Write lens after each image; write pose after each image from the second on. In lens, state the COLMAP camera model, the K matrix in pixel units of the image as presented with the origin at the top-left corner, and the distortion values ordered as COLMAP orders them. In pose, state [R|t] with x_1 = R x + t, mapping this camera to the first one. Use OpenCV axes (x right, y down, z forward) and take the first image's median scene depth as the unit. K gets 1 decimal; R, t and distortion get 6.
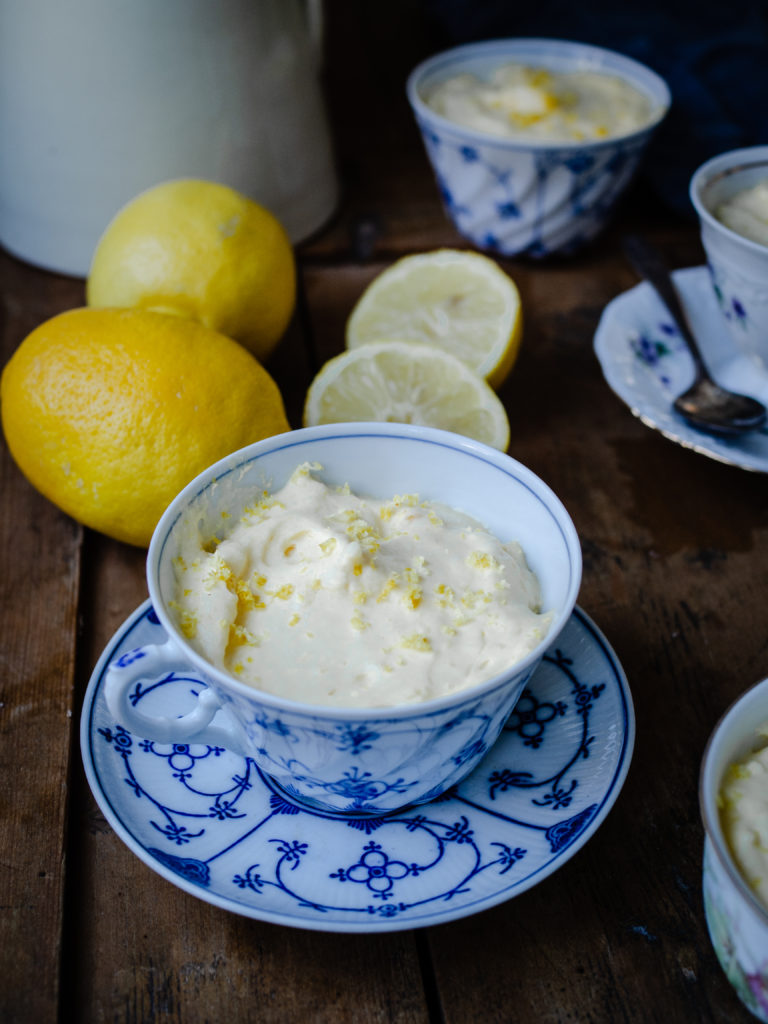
lens RADIAL K [[1501.4, 0, 384.0], [0, 1501.4, 512.0], [0, 0, 1]] dist [-0.153541, 0.091905]
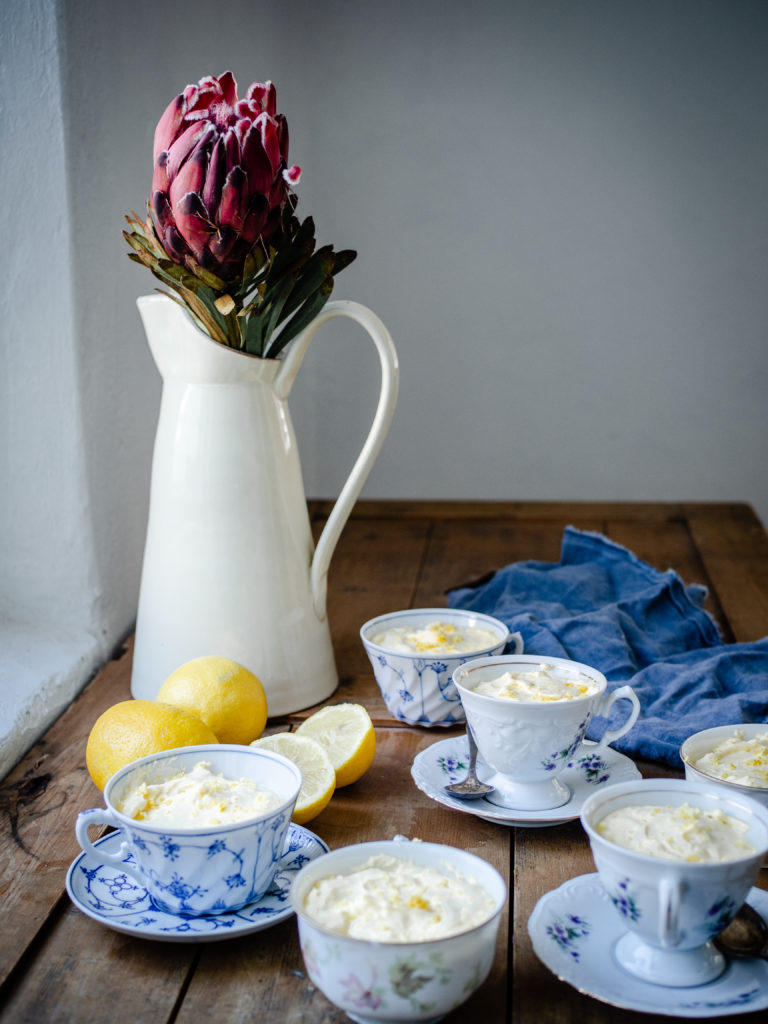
lens RADIAL K [[1501.4, 0, 384.0], [0, 1501.4, 512.0], [0, 0, 1]] dist [-0.153541, 0.091905]
pose [[0.973496, 0.034245, -0.226124, 0.662945], [-0.127529, 0.902021, -0.412425, 0.488477], [0.189845, 0.430332, 0.882481, -0.951990]]
